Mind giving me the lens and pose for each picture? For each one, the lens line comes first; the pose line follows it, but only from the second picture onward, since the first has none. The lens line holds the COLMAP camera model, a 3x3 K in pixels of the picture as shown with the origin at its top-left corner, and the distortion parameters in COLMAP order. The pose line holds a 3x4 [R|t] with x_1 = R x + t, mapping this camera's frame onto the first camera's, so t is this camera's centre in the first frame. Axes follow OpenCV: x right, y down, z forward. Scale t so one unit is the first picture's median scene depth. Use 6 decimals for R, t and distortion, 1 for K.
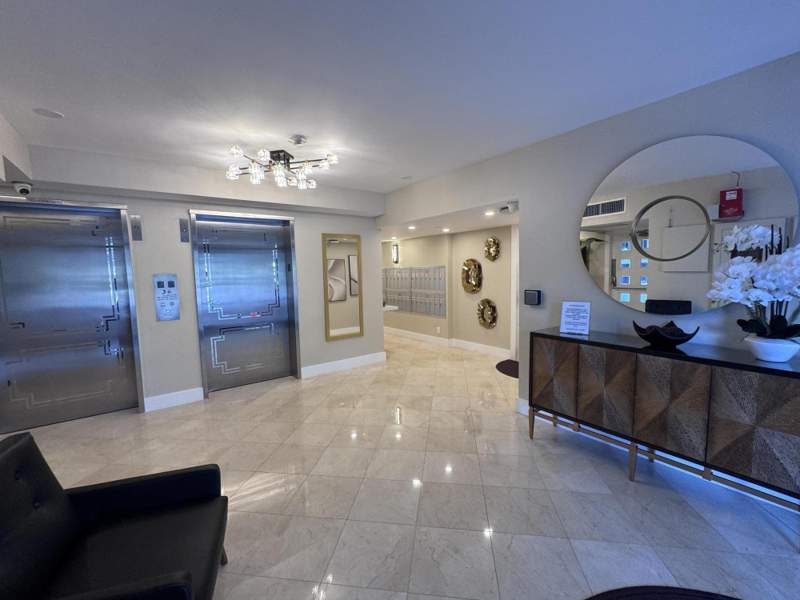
lens RADIAL K [[360.5, 0, 401.5], [0, 360.5, 297.3], [0, 0, 1]] dist [-0.005891, -0.000035]
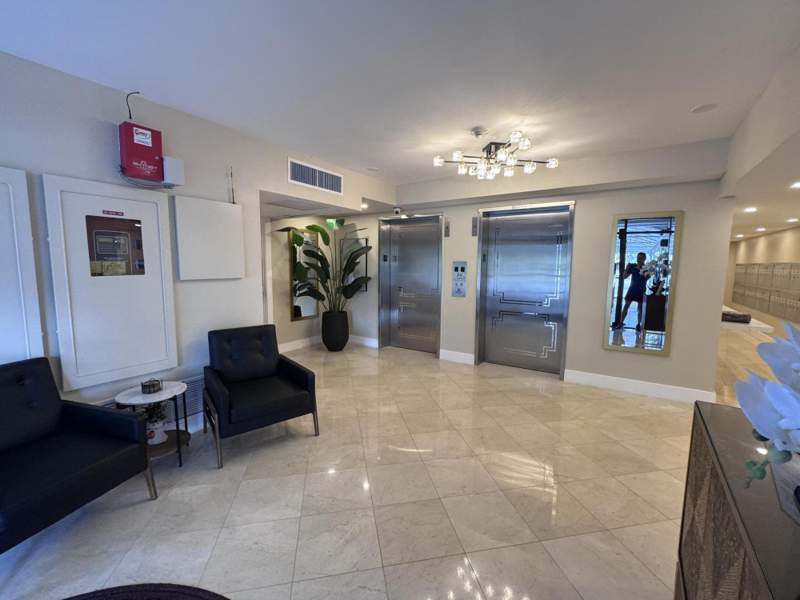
lens RADIAL K [[360.5, 0, 401.5], [0, 360.5, 300.8], [0, 0, 1]] dist [-0.005891, -0.000035]
pose [[0.288155, 0.124949, -0.949397, 0.534965], [-0.084105, 0.990921, 0.104887, -0.041553], [0.953883, 0.049625, 0.296048, 0.403480]]
